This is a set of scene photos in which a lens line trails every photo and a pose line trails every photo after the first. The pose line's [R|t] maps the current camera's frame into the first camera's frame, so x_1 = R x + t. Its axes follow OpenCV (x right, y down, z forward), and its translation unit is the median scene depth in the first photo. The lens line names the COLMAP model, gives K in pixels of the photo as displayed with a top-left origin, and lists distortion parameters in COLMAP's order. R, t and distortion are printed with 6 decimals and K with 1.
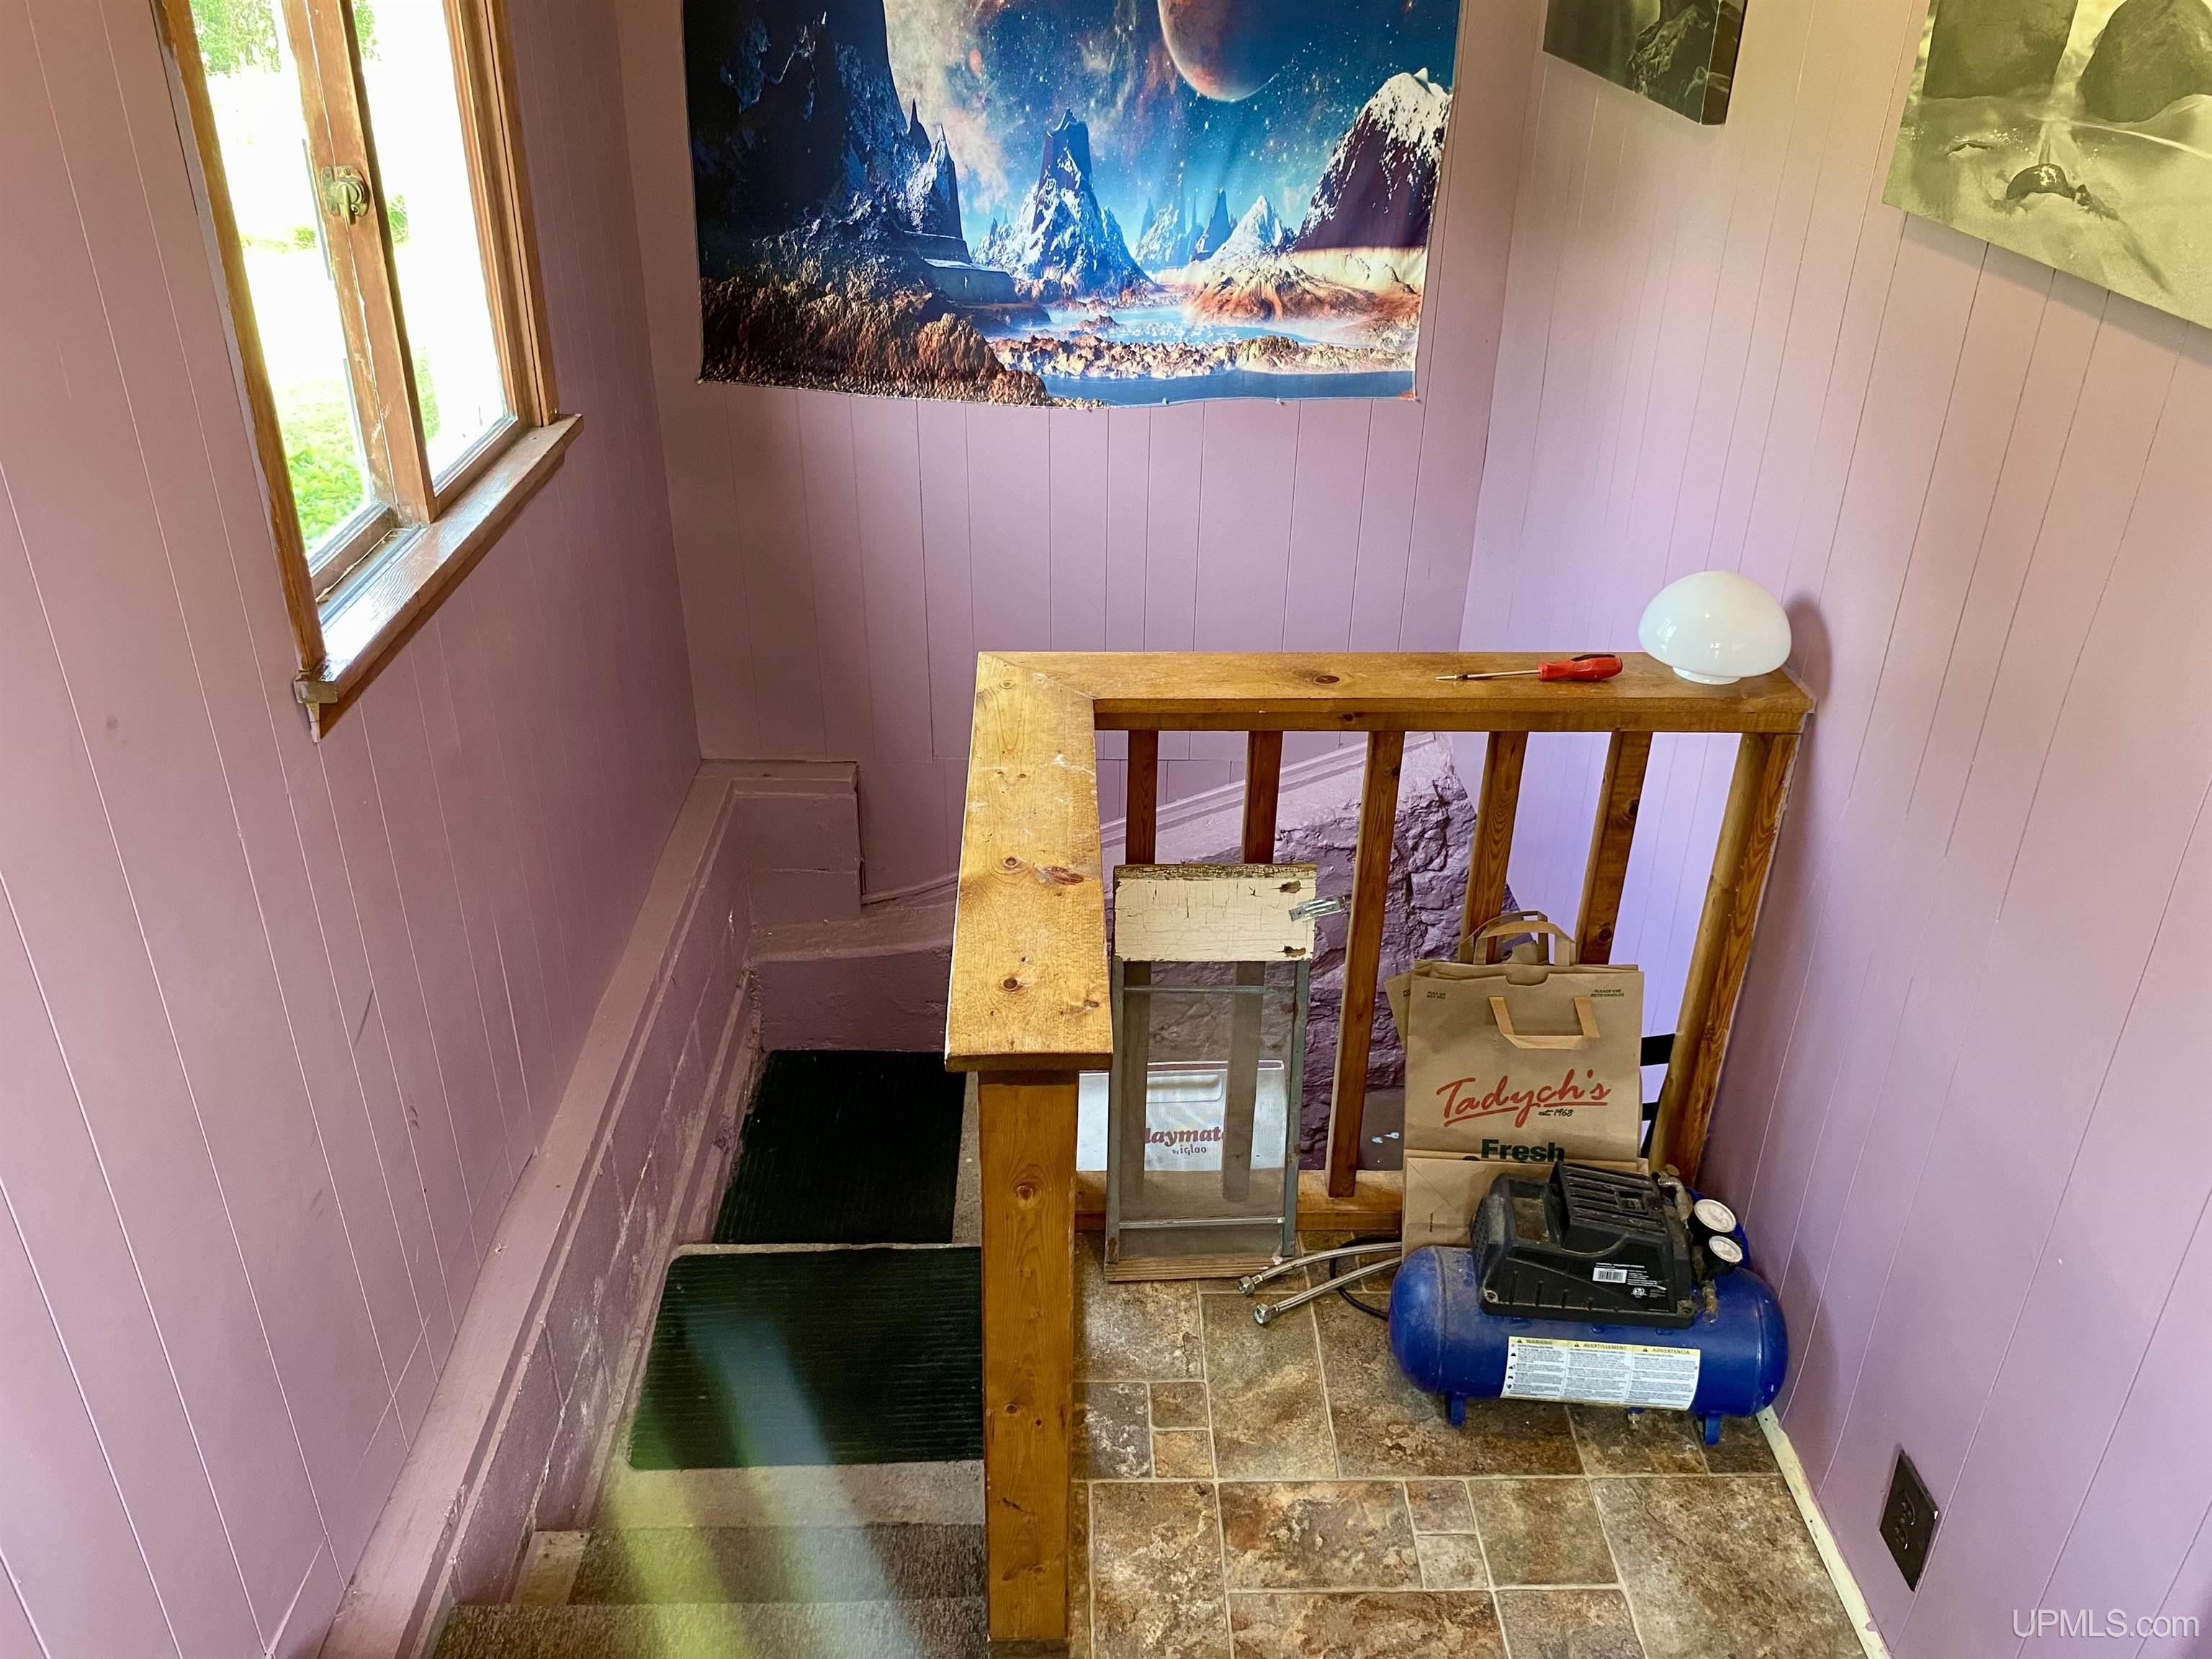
lens RADIAL K [[1660.2, 0, 1106.8], [0, 1660.2, 837.5], [0, 0, 1]] dist [-0.005489, -0.008572]
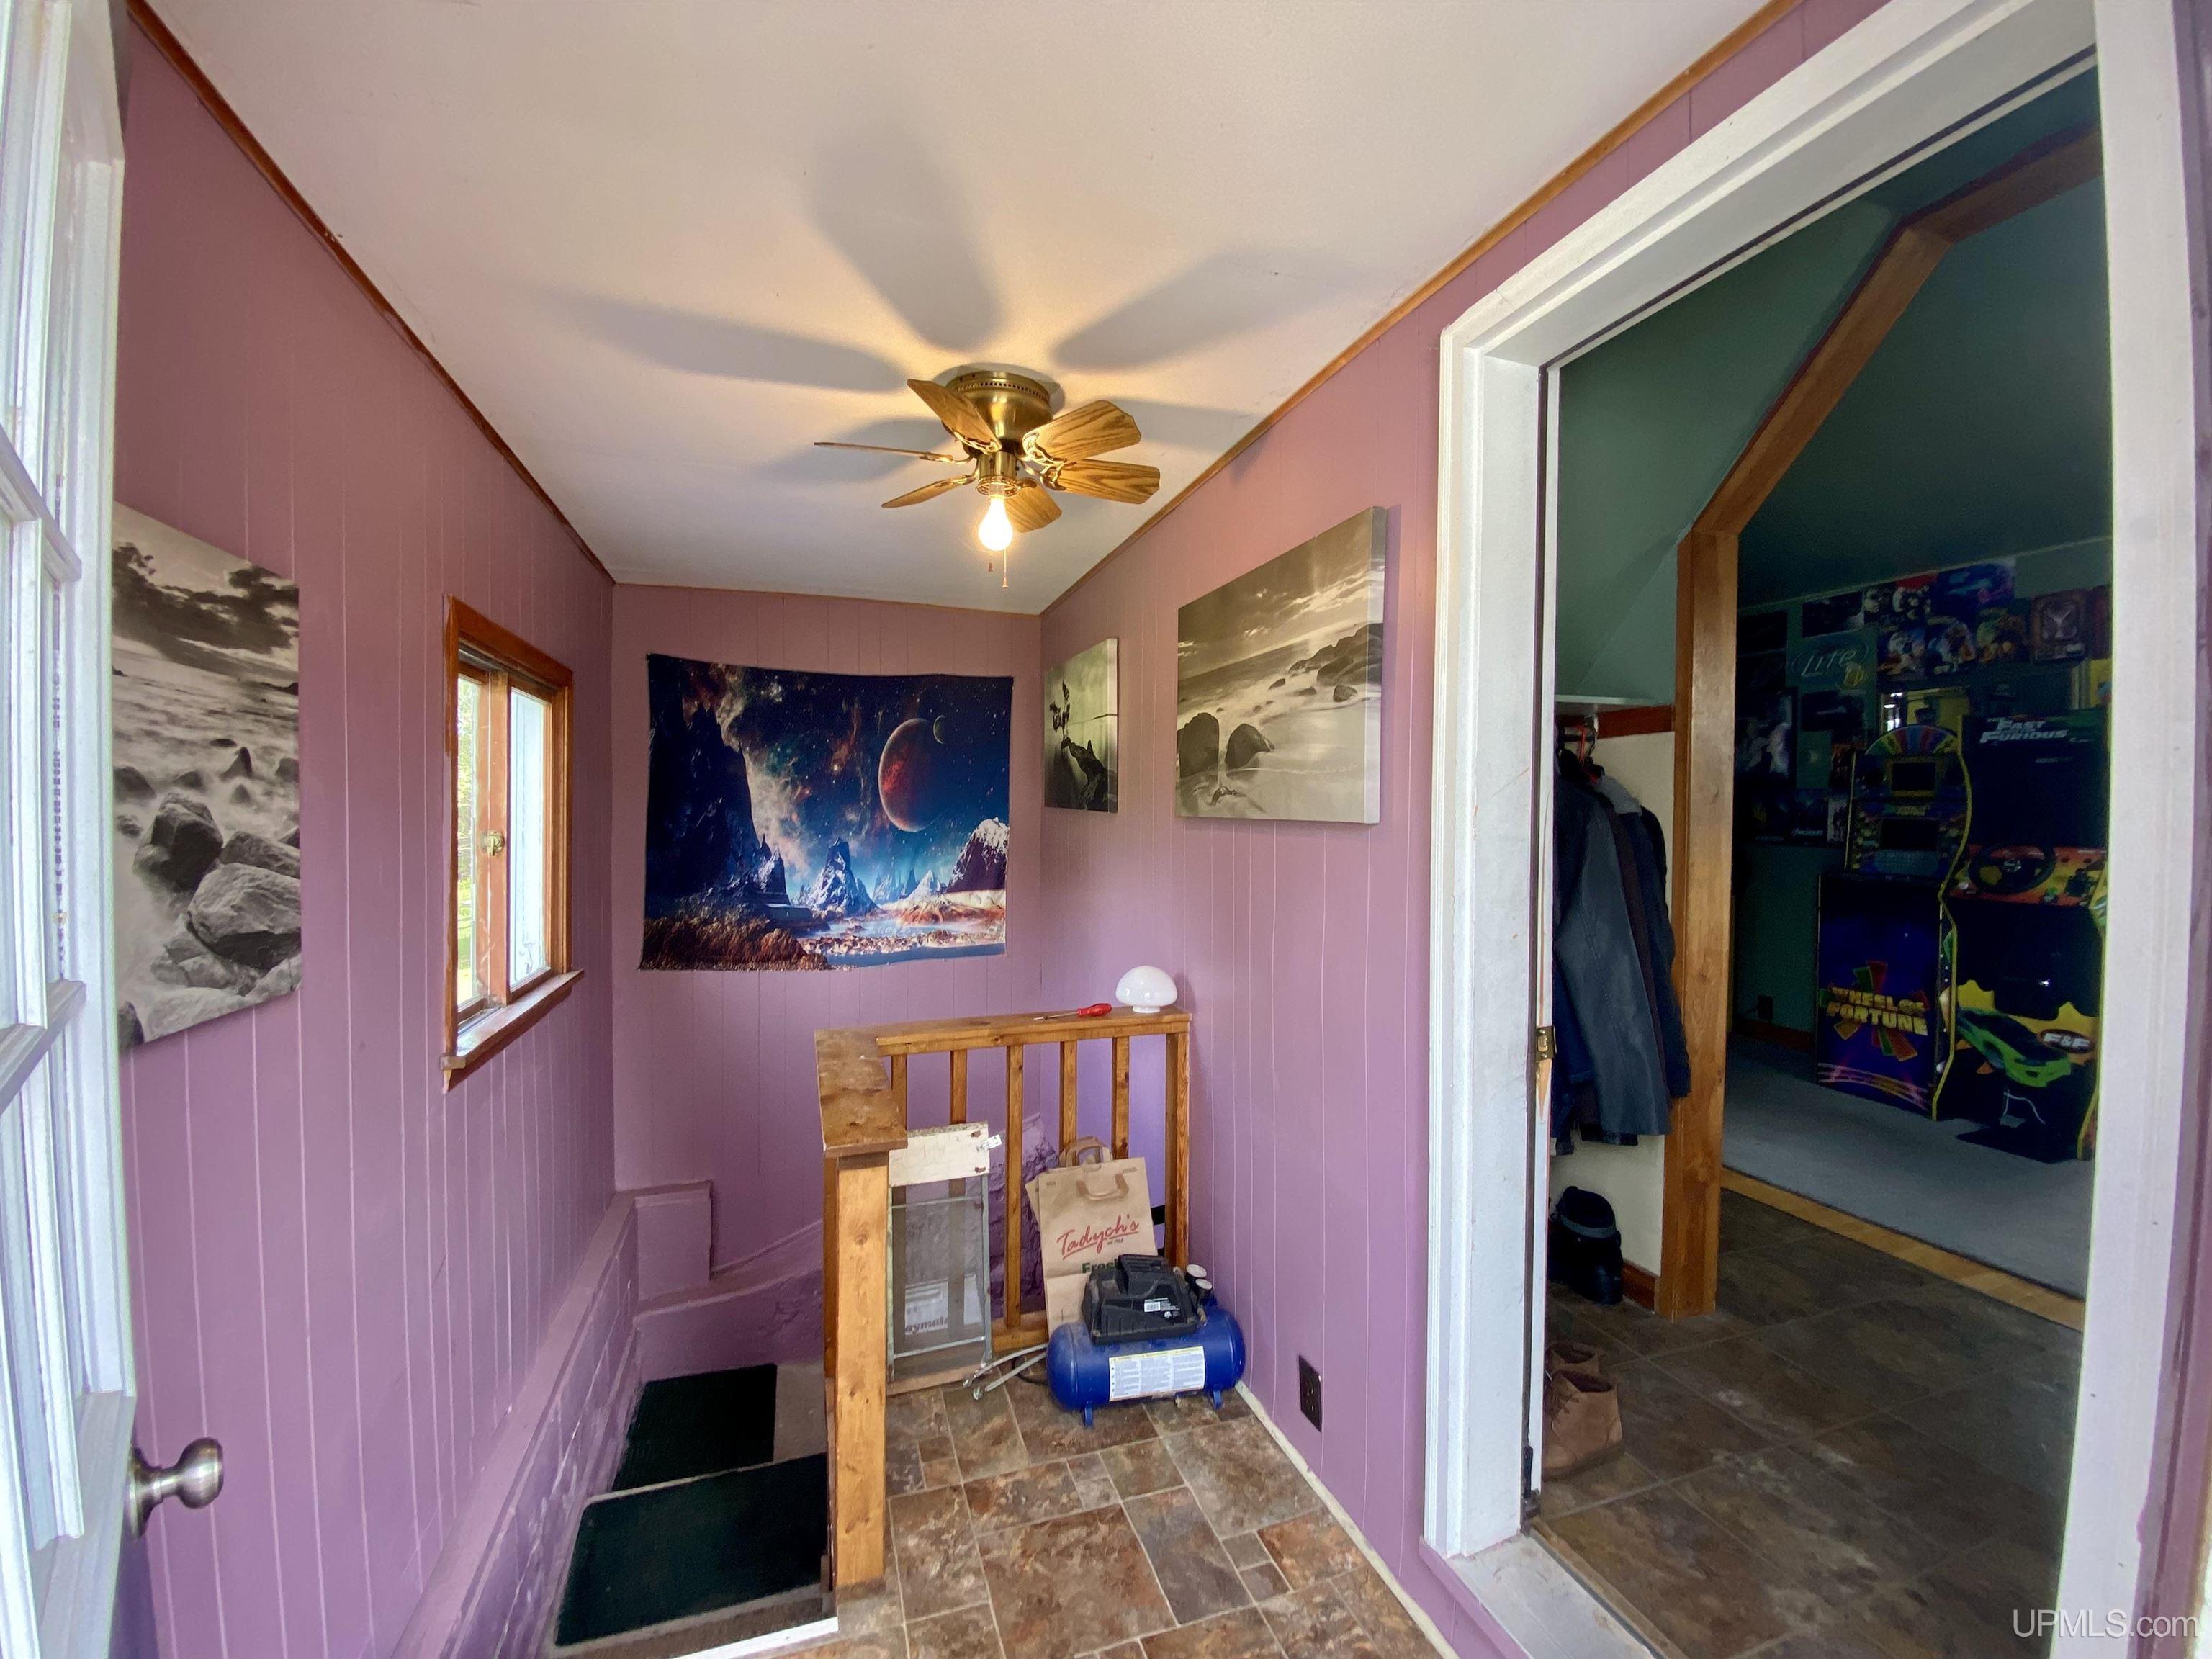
lens RADIAL K [[875.8, 0, 1106.0], [0, 875.8, 829.5], [0, 0, 1]] dist [0.002481, -0.016895]
pose [[0.954182, -0.012505, 0.298965, -0.050043], [0.150213, 0.884129, -0.442438, 0.187815], [-0.258791, 0.467075, 0.845499, -0.125756]]
